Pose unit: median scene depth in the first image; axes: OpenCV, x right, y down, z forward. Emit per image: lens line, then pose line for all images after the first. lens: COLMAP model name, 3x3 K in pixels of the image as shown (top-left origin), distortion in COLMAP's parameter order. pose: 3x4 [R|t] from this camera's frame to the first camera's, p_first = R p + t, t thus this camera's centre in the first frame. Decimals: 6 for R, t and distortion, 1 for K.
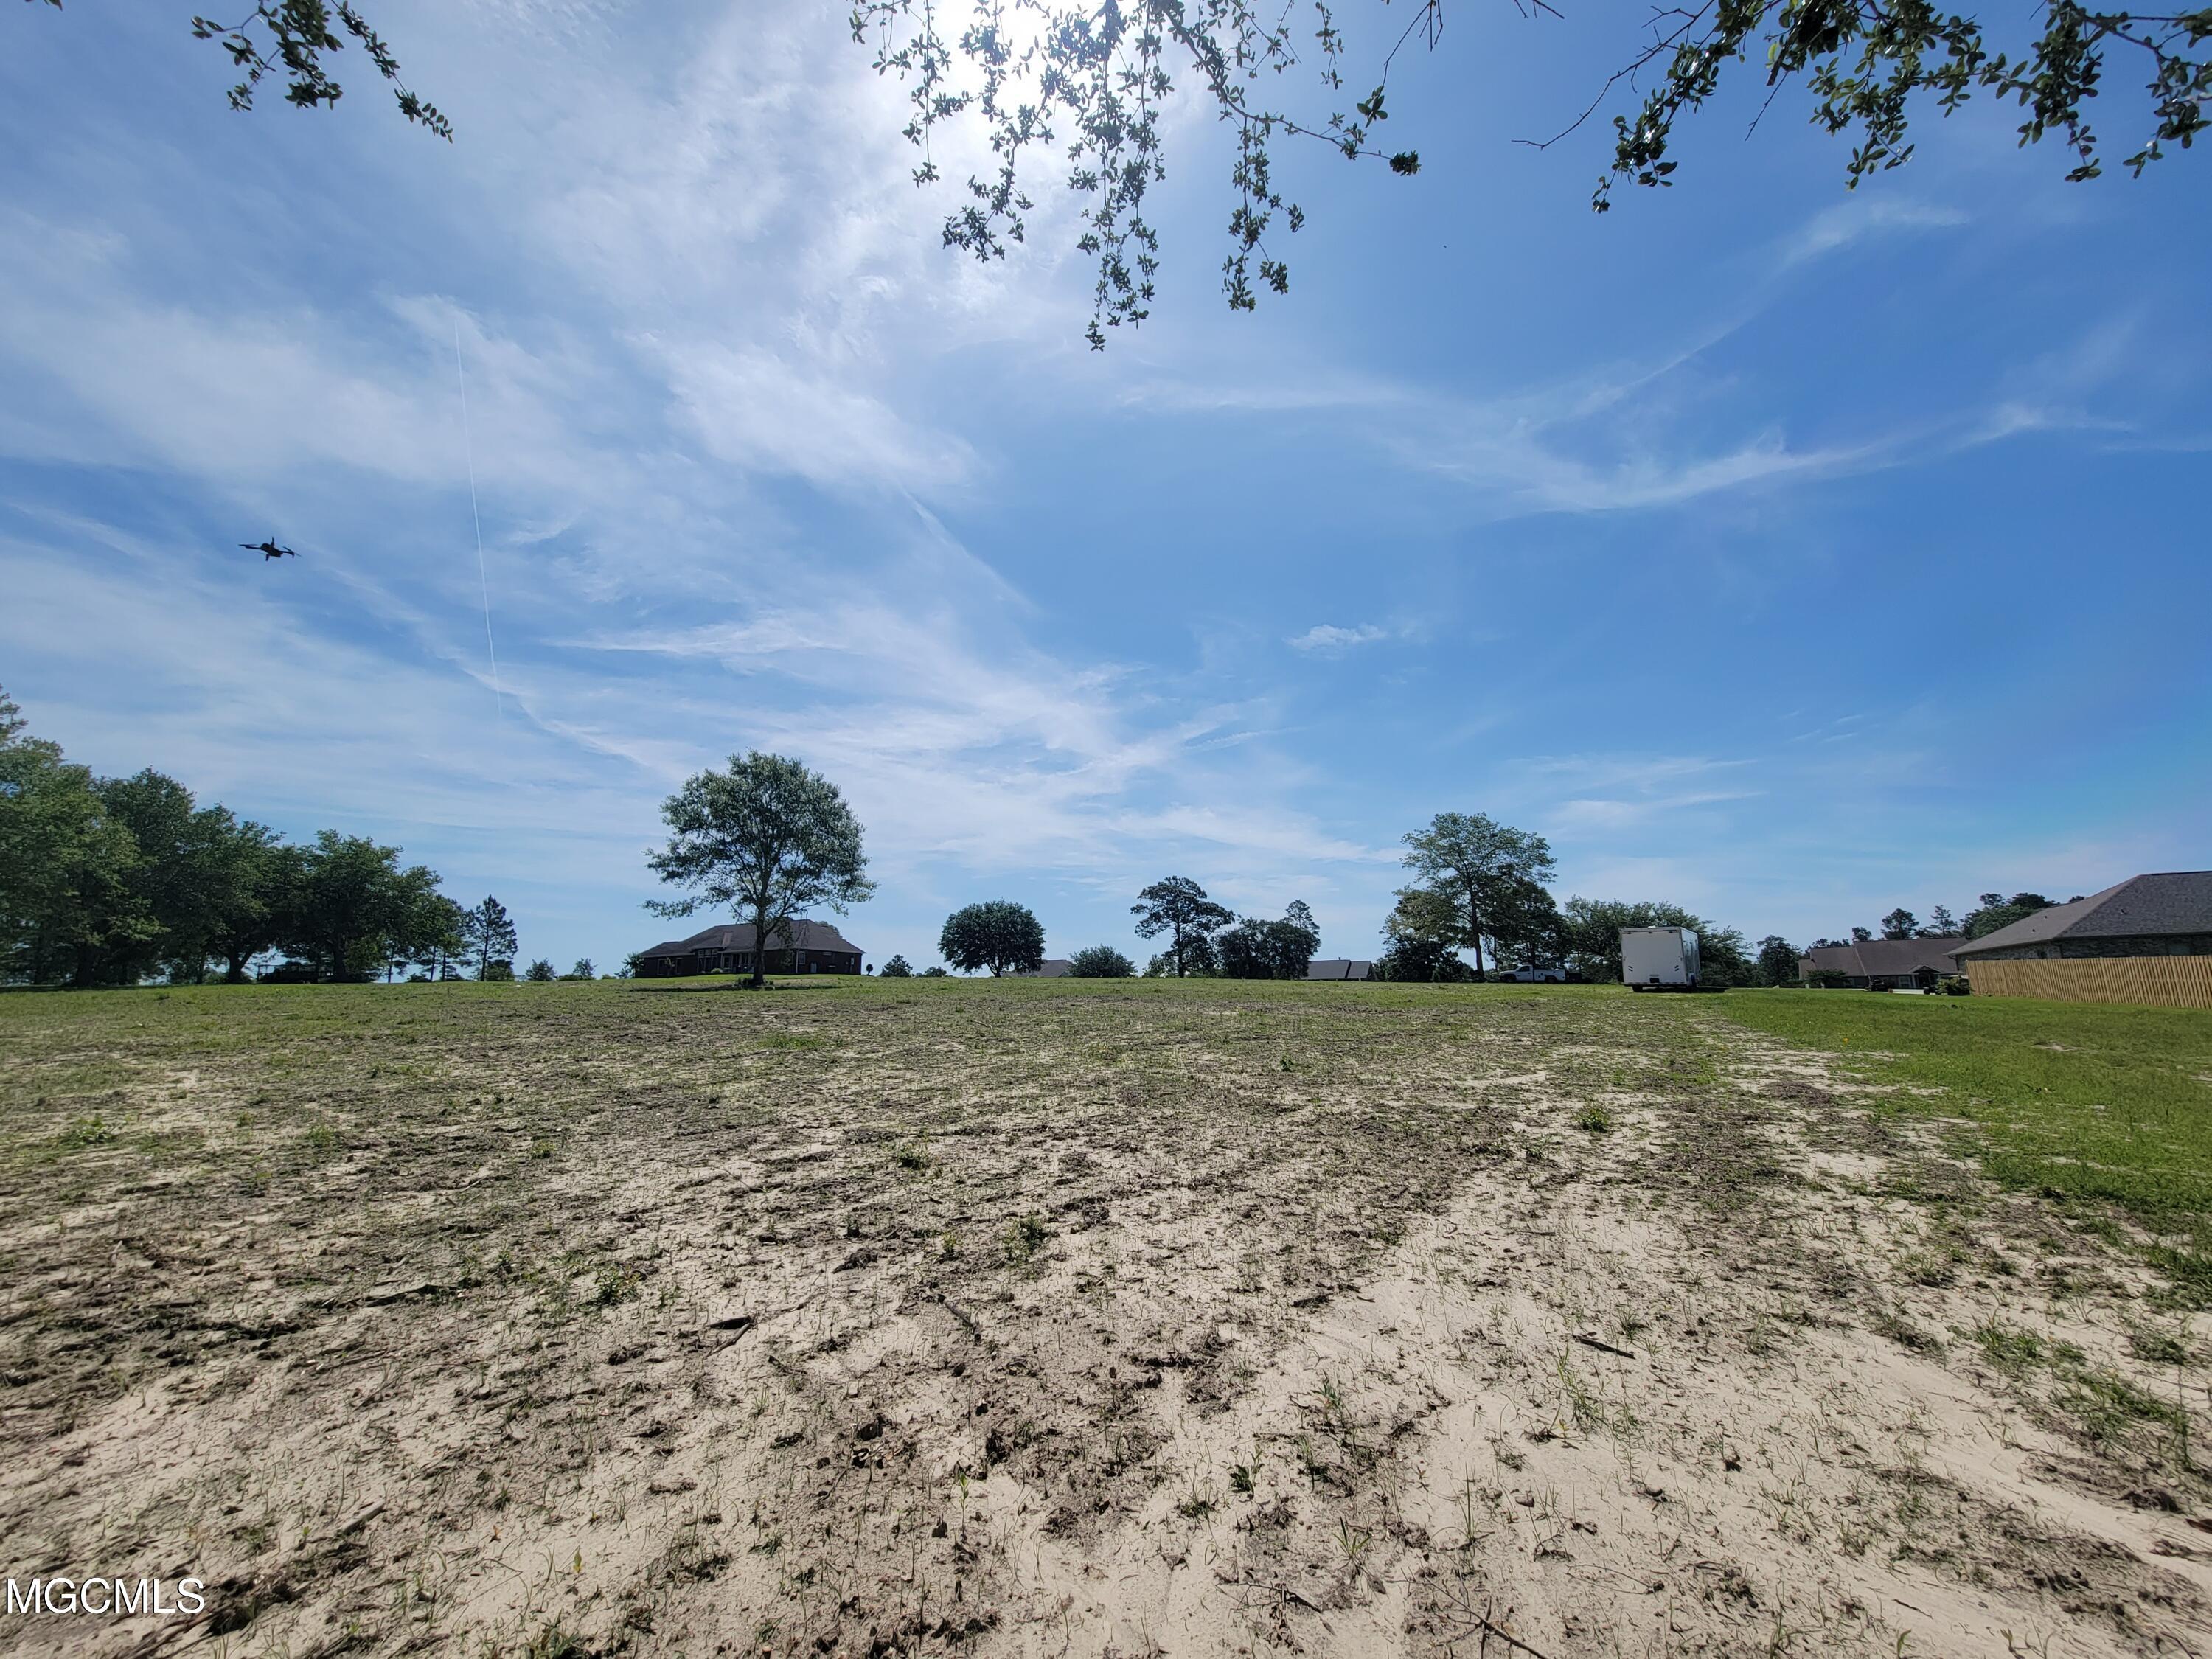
lens RADIAL K [[932.2, 0, 1106.0], [0, 932.2, 829.5], [0, 0, 1]] dist [0.008506, -0.005155]
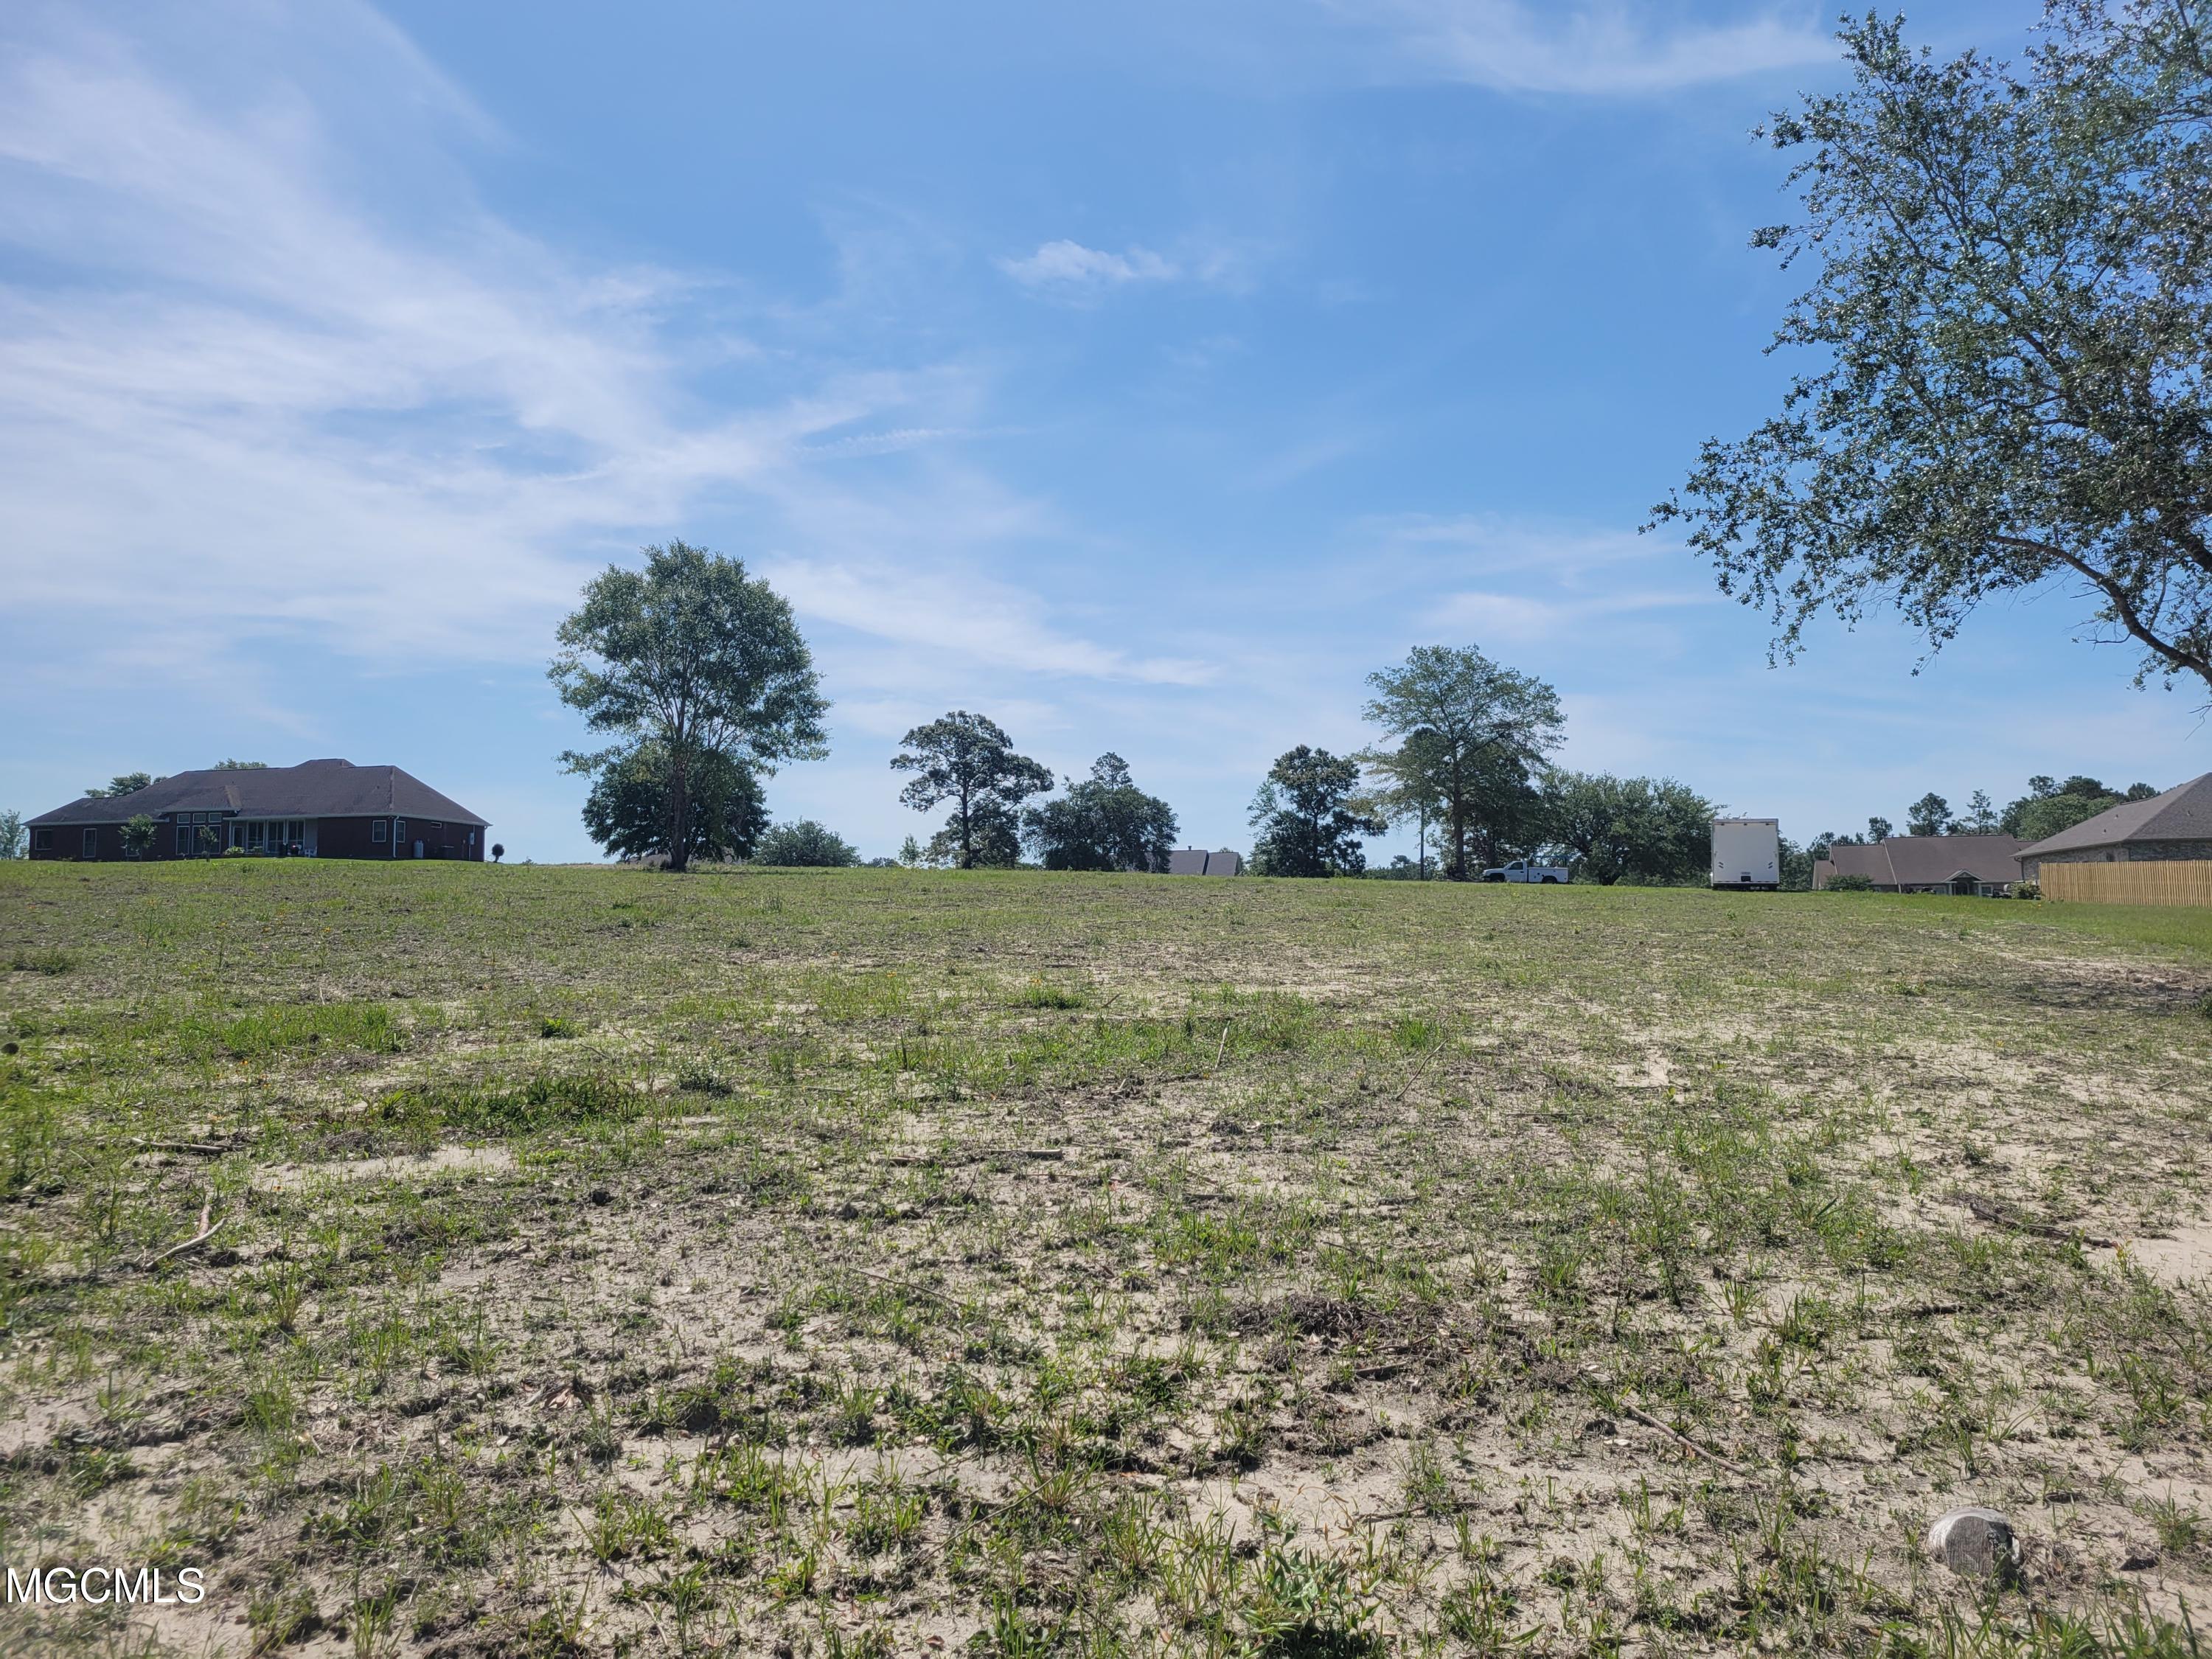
lens RADIAL K [[1708.3, 0, 1147.1], [0, 1708.3, 755.5], [0, 0, 1]] dist [0.047236, -0.000212]
pose [[0.958881, 0.032845, 0.281900, -0.129922], [-0.056526, 0.995482, 0.076286, -0.013932], [-0.278121, -0.089084, 0.956406, -0.117724]]
